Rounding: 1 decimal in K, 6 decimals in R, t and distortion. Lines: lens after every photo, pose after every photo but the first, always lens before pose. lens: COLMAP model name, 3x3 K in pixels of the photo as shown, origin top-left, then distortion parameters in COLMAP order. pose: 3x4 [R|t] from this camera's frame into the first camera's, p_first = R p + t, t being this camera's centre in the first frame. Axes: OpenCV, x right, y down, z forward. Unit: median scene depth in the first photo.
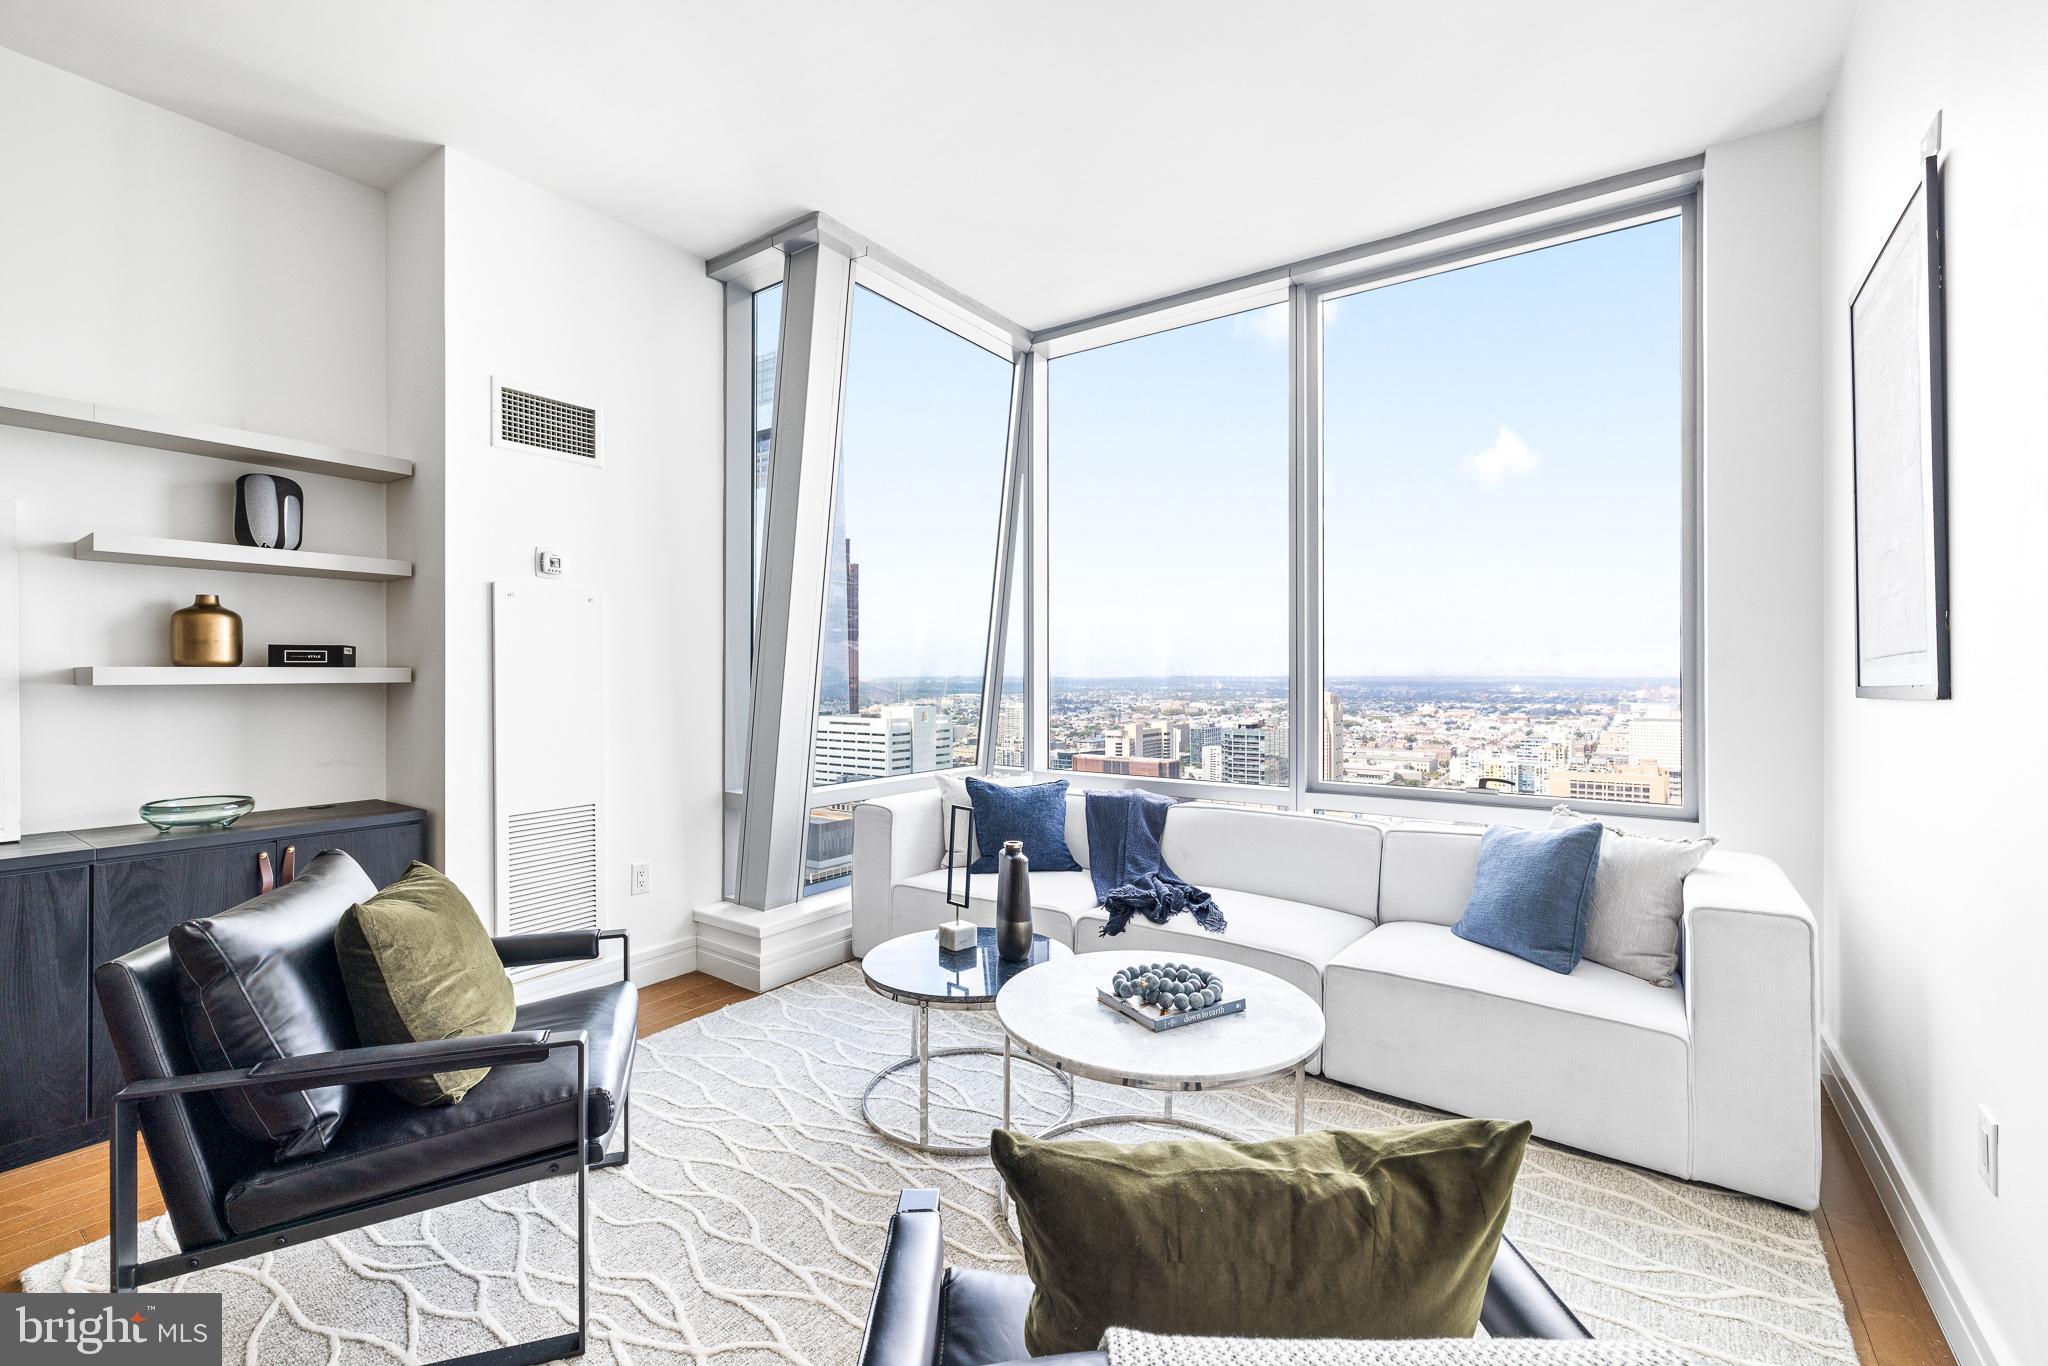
lens RADIAL K [[866.9, 0, 1011.9], [0, 866.9, 674.1], [0, 0, 1]] dist [0.003044, 0.000495]
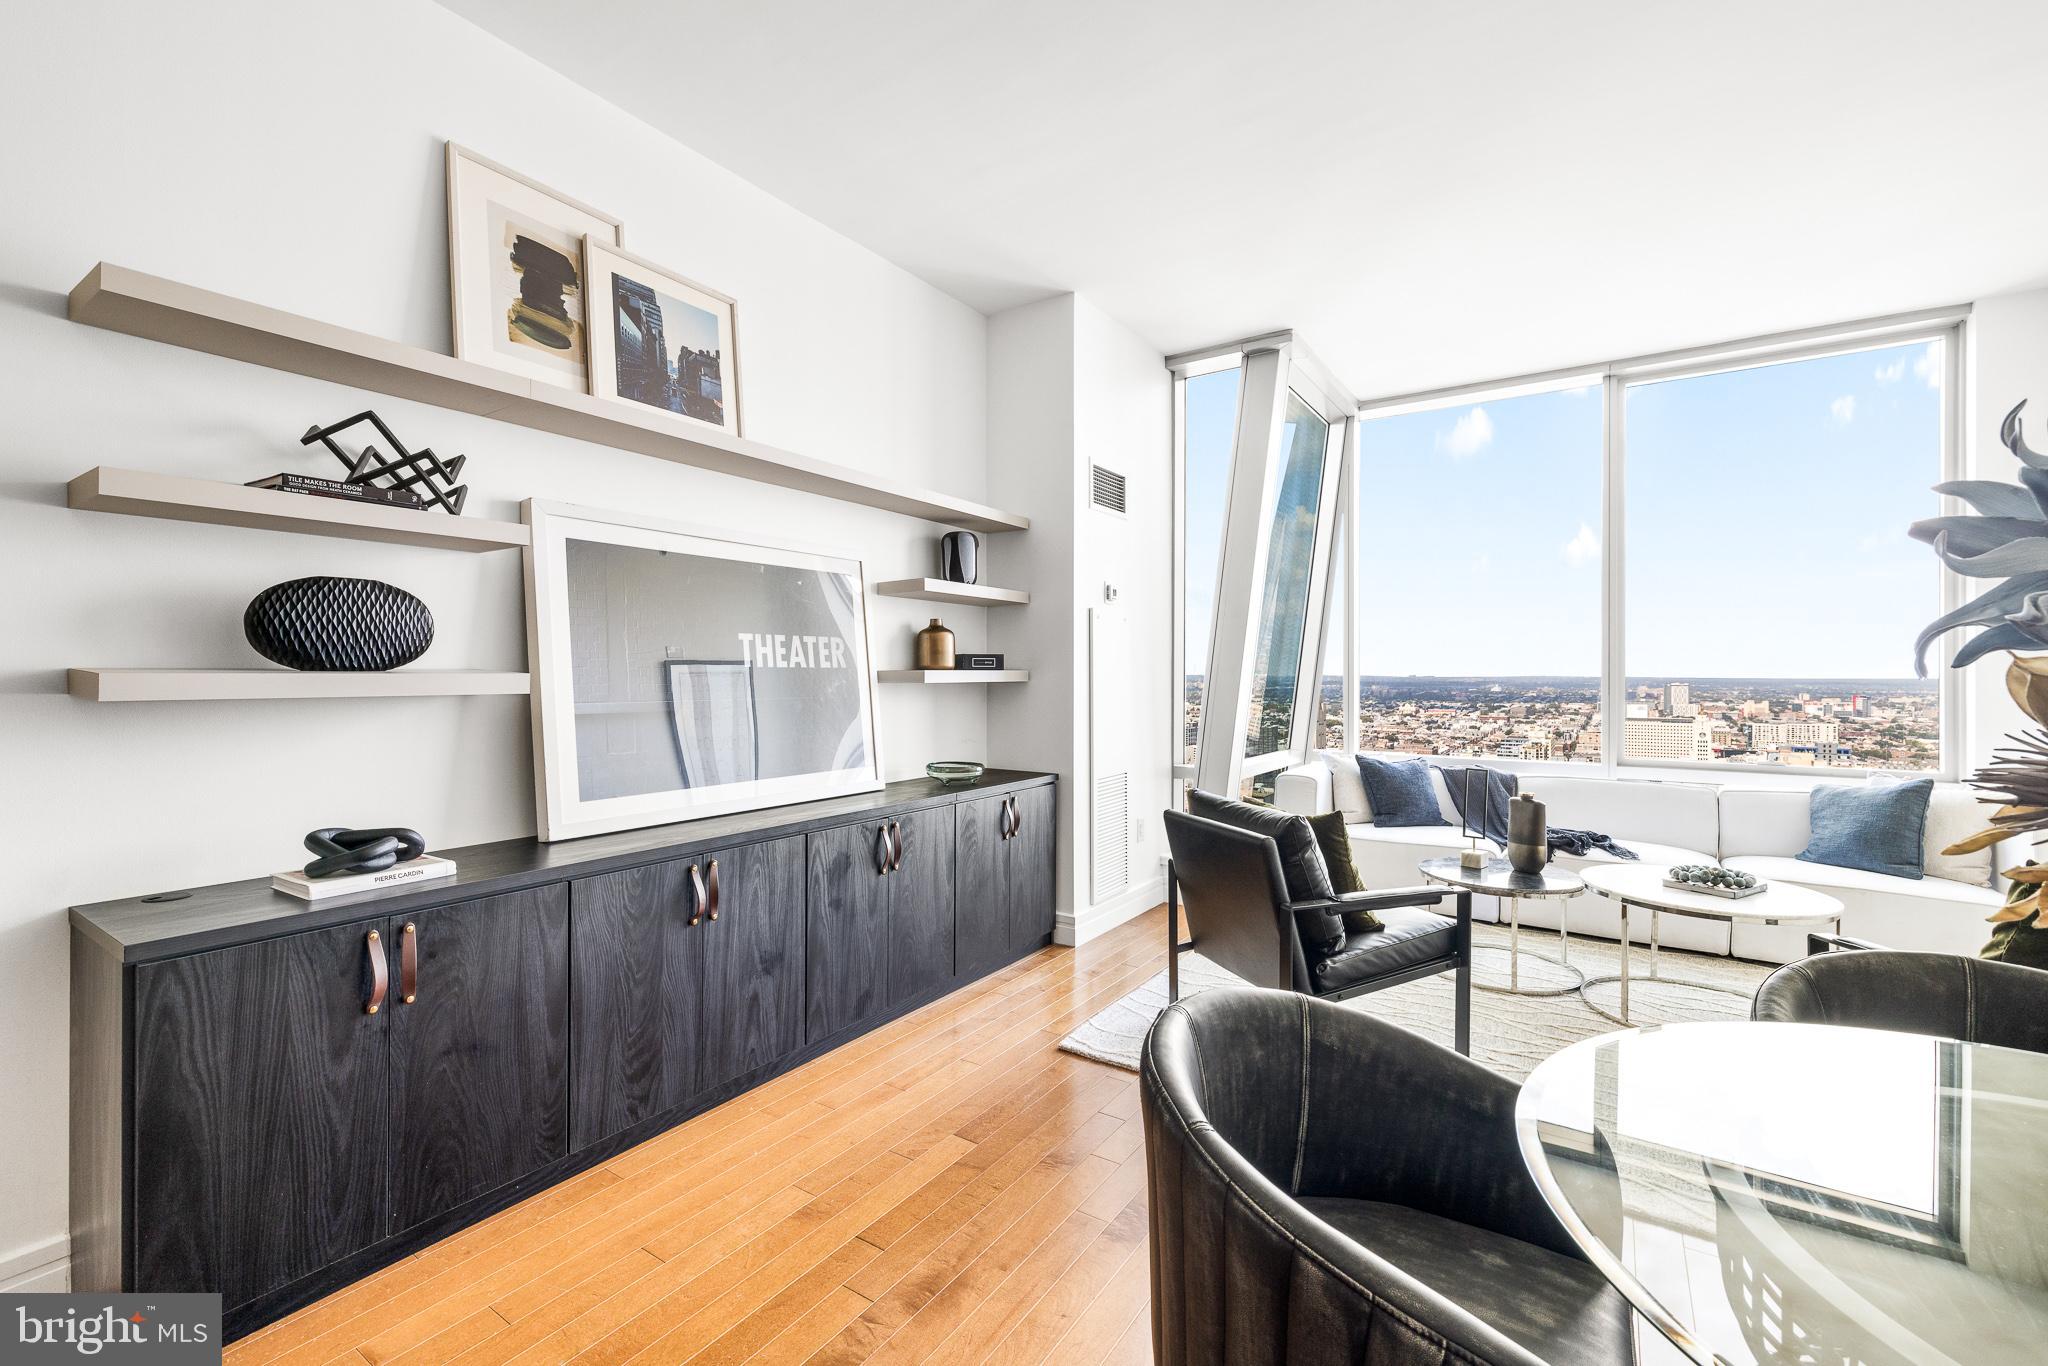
lens RADIAL K [[866.9, 0, 1011.9], [0, 866.9, 674.1], [0, 0, 1]] dist [0.003044, 0.000495]
pose [[0.999889, 0.000998, 0.014892, -0.760639], [-0.001011, 0.999999, 0.000917, -0.002353], [-0.014891, -0.000932, 0.999889, -0.373600]]
